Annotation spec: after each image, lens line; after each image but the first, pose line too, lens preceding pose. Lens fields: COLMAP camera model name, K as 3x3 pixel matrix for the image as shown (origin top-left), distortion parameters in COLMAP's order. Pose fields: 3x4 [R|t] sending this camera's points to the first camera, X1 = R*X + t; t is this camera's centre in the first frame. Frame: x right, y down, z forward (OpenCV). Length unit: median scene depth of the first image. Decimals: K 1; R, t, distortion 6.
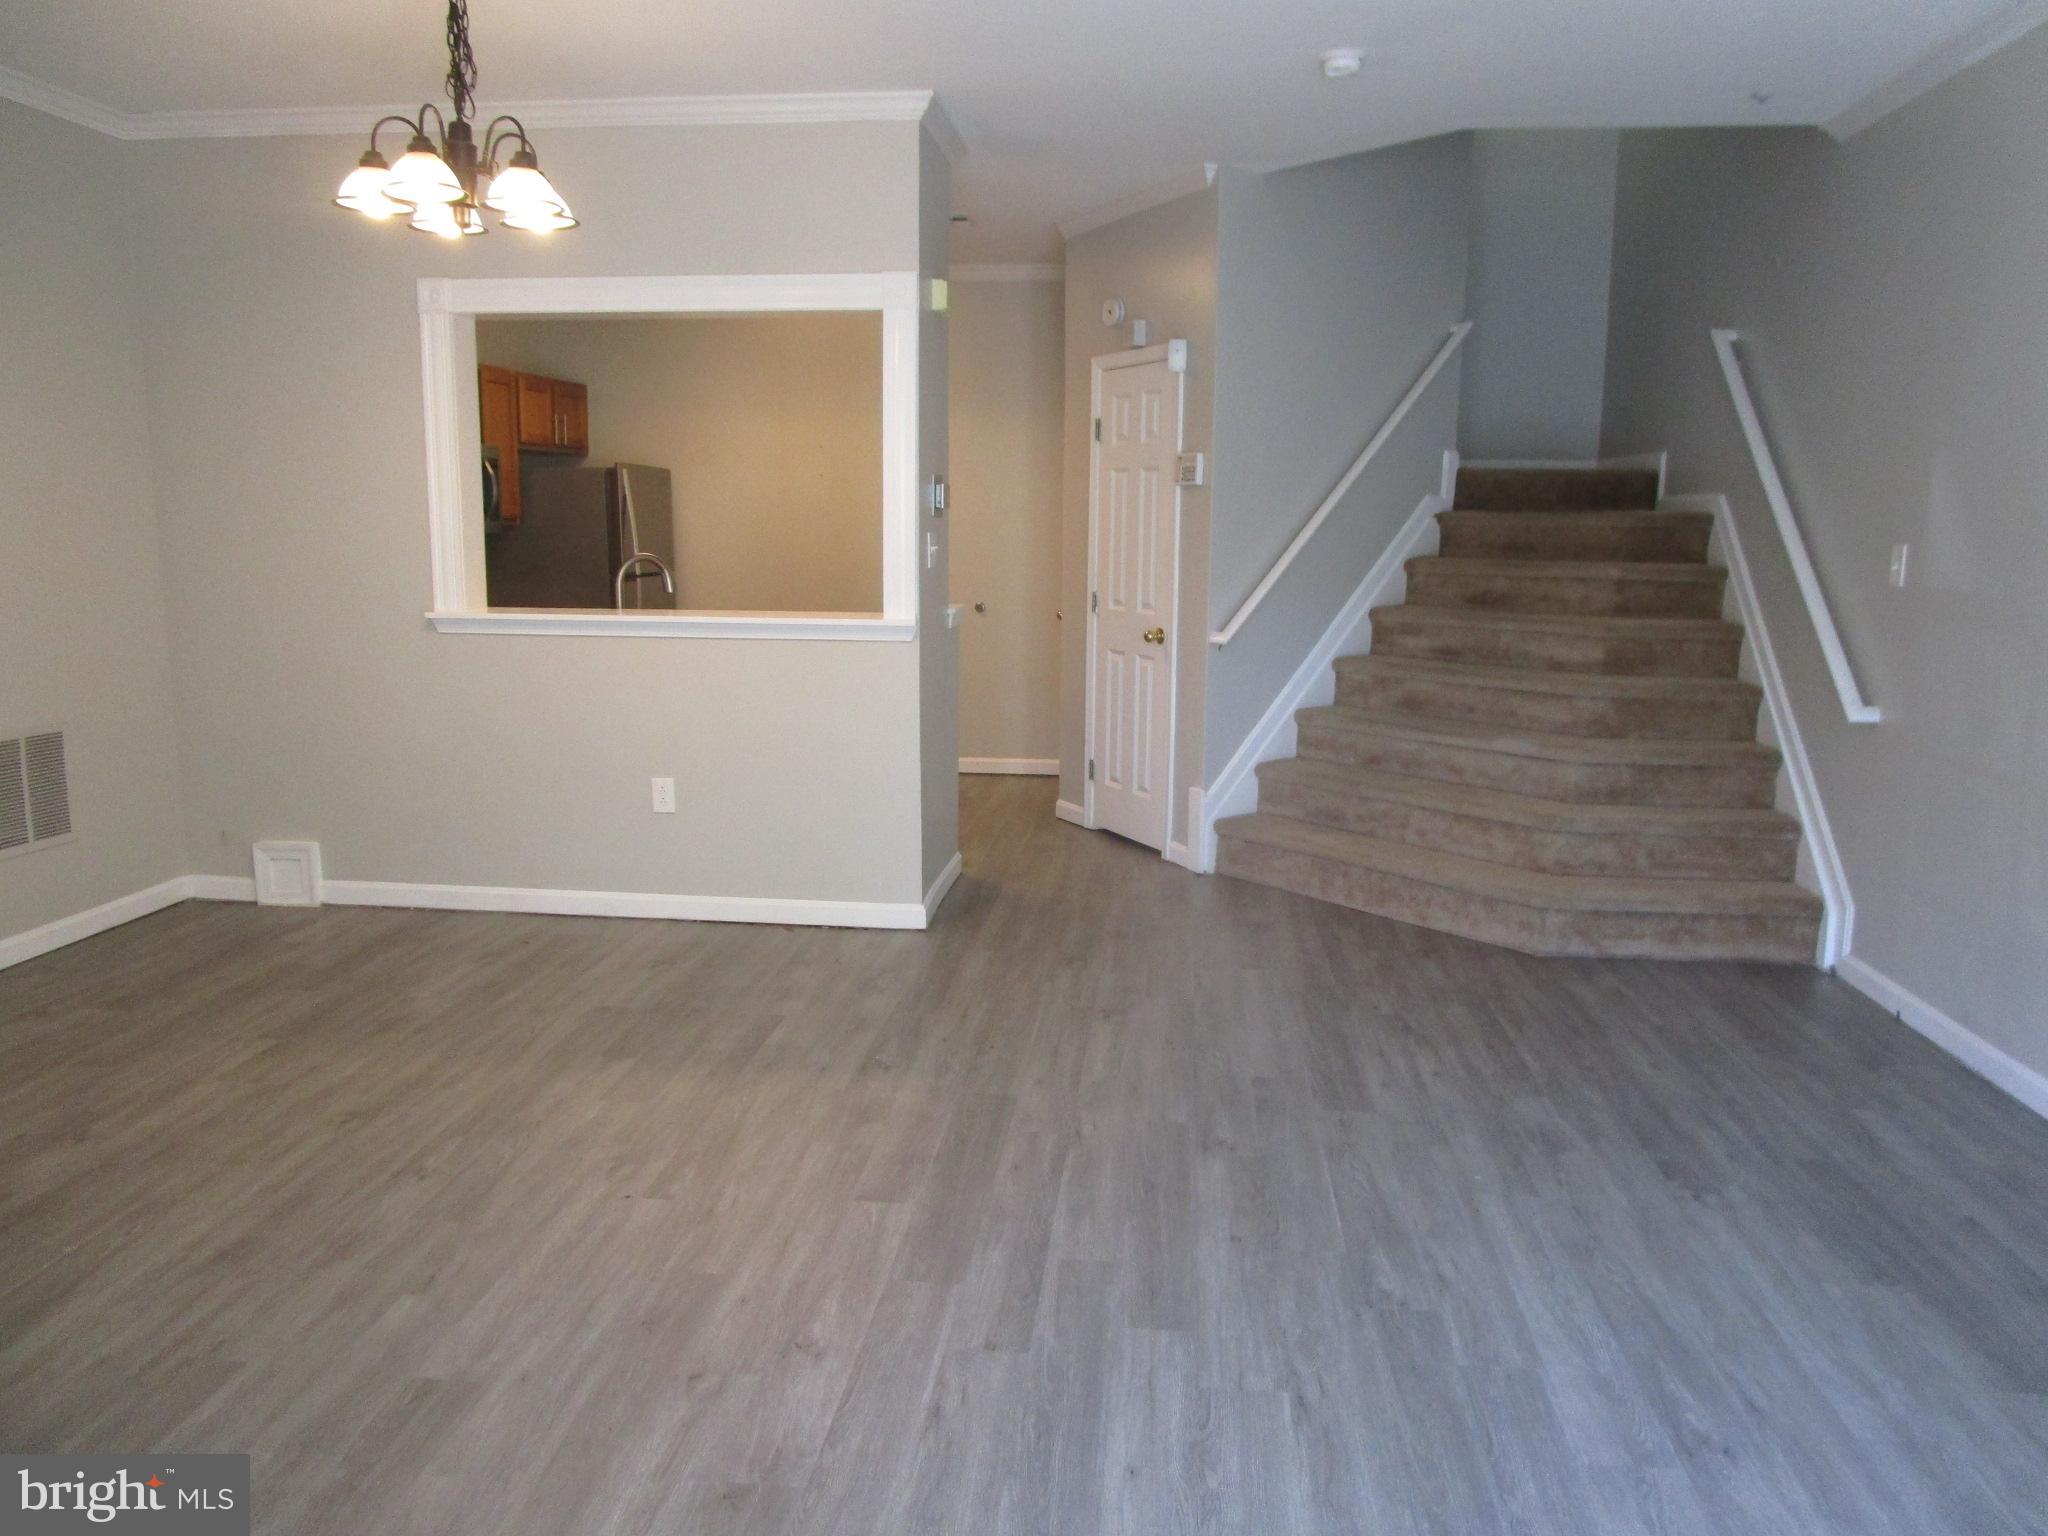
lens RADIAL K [[1441.5, 0, 1034.8], [0, 1441.5, 761.9], [0, 0, 1]] dist [-0.055504, 0.036919]
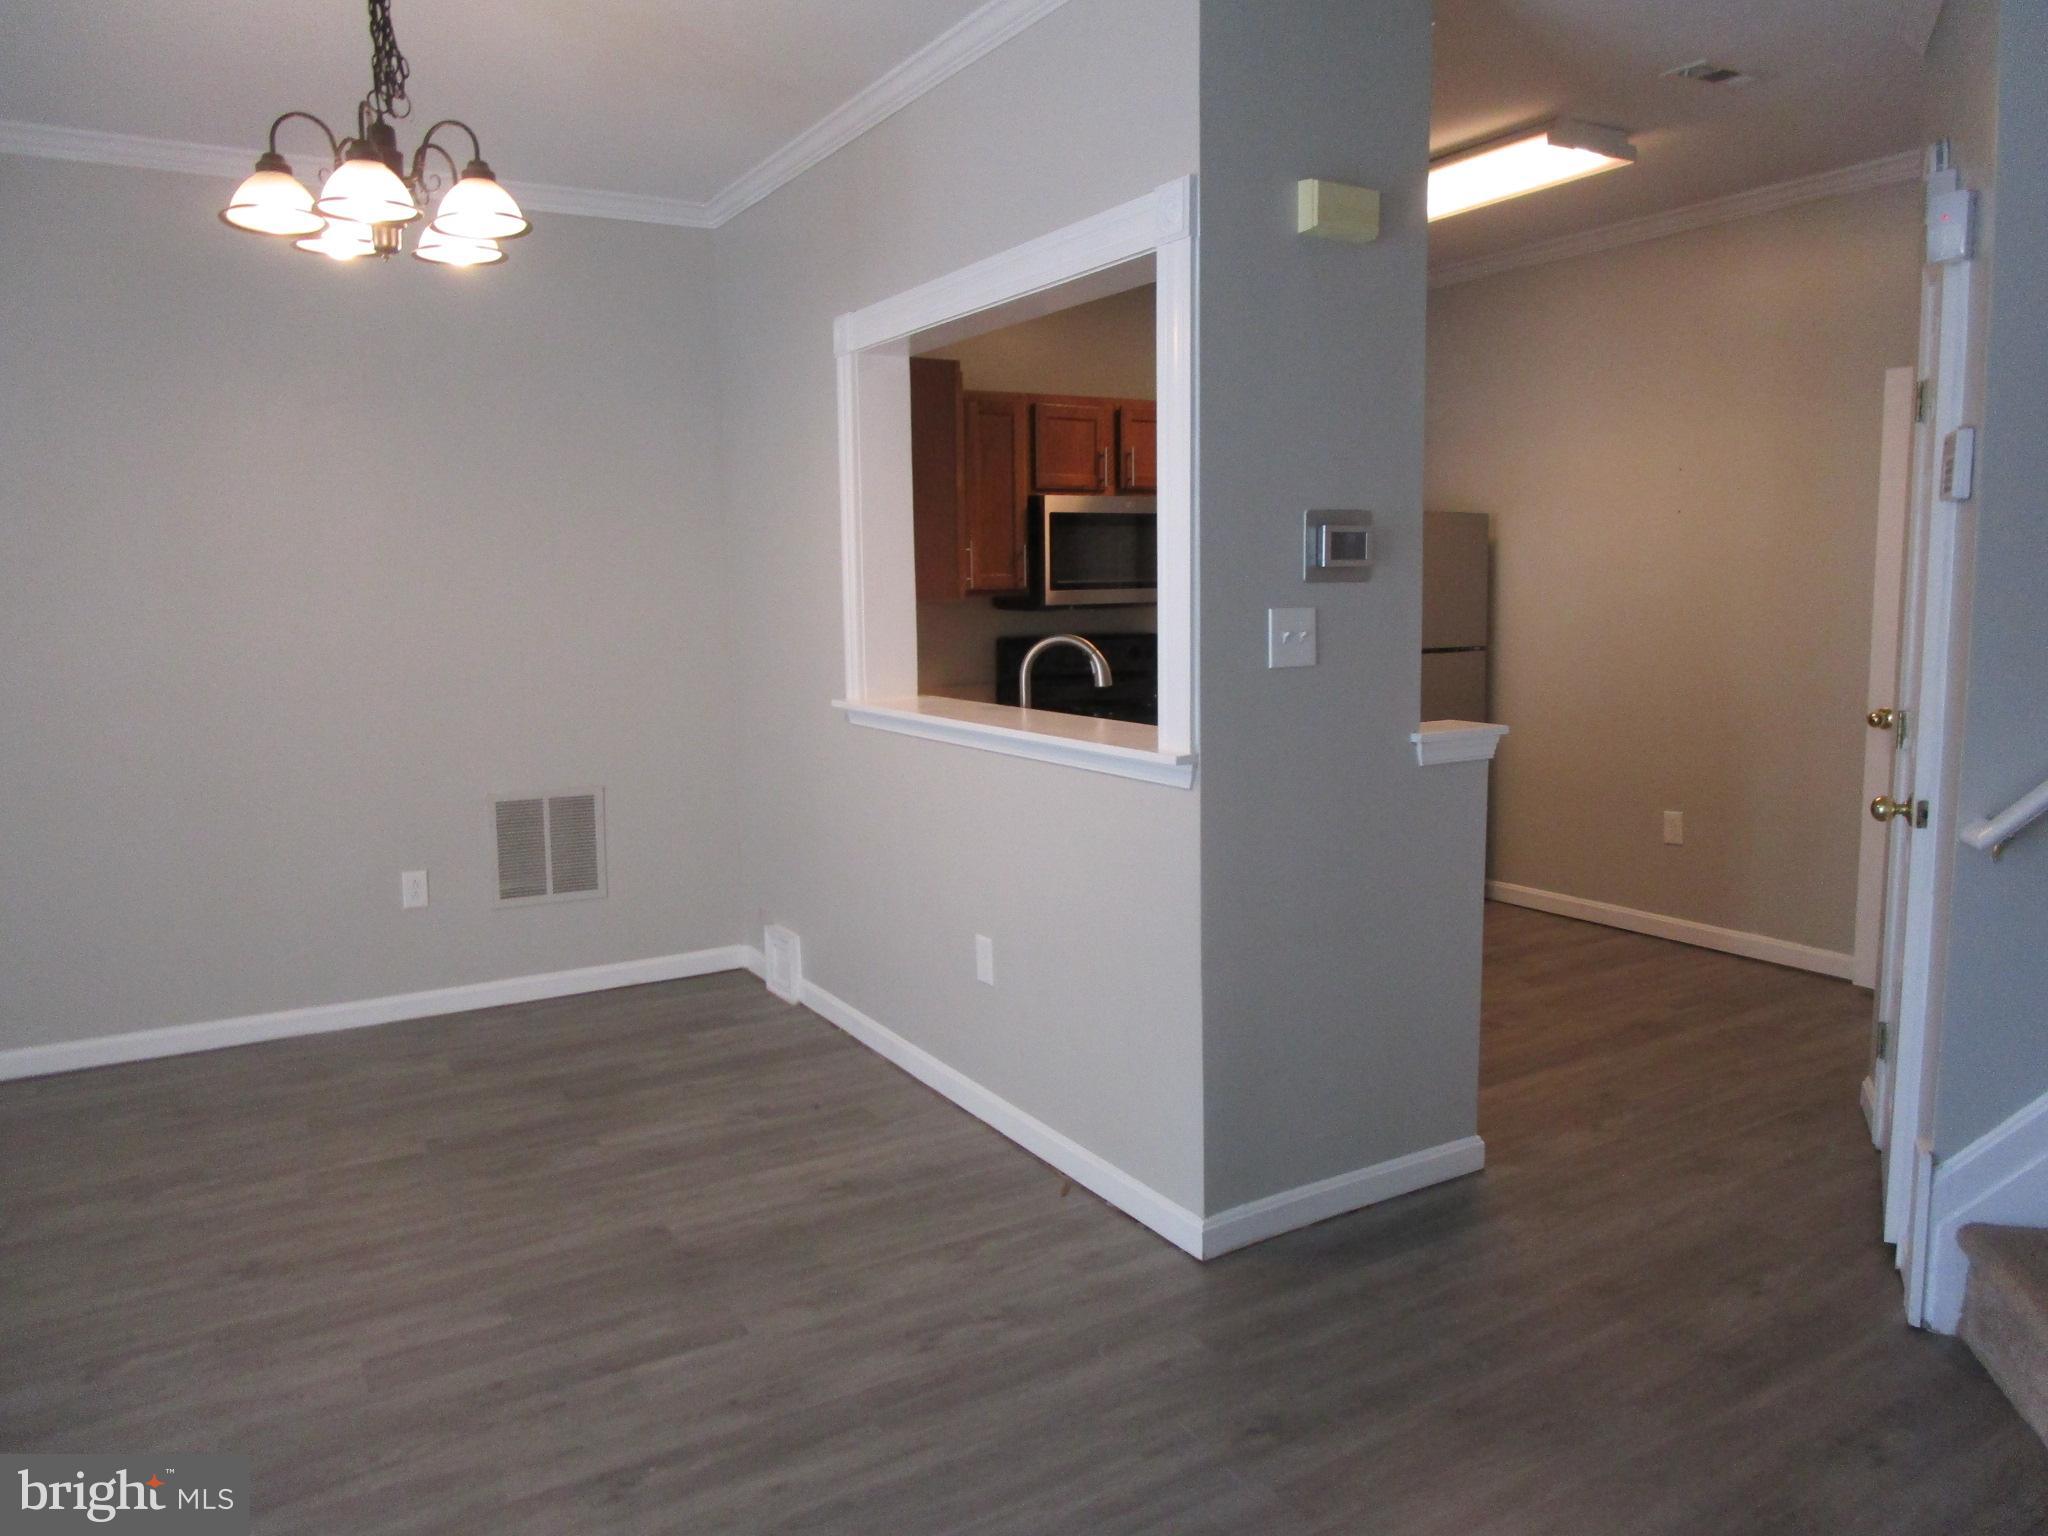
lens RADIAL K [[1441.5, 0, 1034.8], [0, 1441.5, 761.9], [0, 0, 1]] dist [-0.055504, 0.036919]
pose [[0.603327, 0.082409, -0.793225, 0.373926], [-0.113534, 0.993391, 0.016851, -0.103517], [0.789371, 0.079892, 0.608696, 0.617534]]
